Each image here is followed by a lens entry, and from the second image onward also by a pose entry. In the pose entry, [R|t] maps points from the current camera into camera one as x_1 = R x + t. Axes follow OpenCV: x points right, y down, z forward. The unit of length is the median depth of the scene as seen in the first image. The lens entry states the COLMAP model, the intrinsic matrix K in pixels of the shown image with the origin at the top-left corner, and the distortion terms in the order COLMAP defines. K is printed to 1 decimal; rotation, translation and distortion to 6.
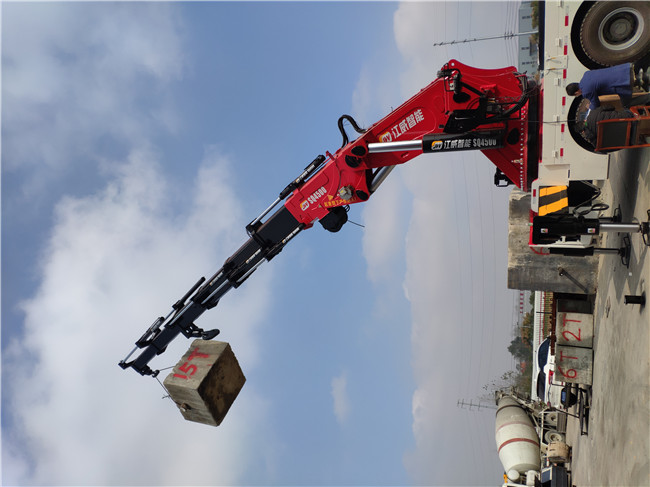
lens RADIAL K [[403.2, 0, 325.0], [0, 403.2, 243.5], [0, 0, 1]] dist [0.003739, -0.002582]
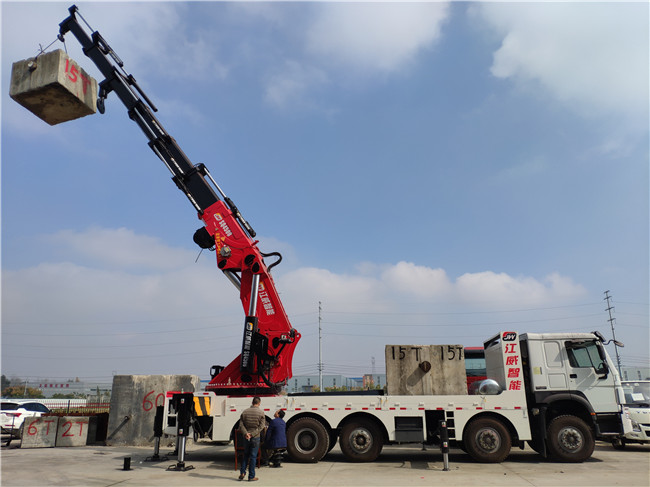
lens RADIAL K [[403.2, 0, 325.0], [0, 403.2, 243.5], [0, 0, 1]] dist [0.003739, -0.002582]
pose [[-0.190851, 0.979240, 0.068305, -0.118112], [-0.878354, -0.139293, -0.457266, 0.178742], [-0.438258, -0.147266, 0.886703, -0.249782]]
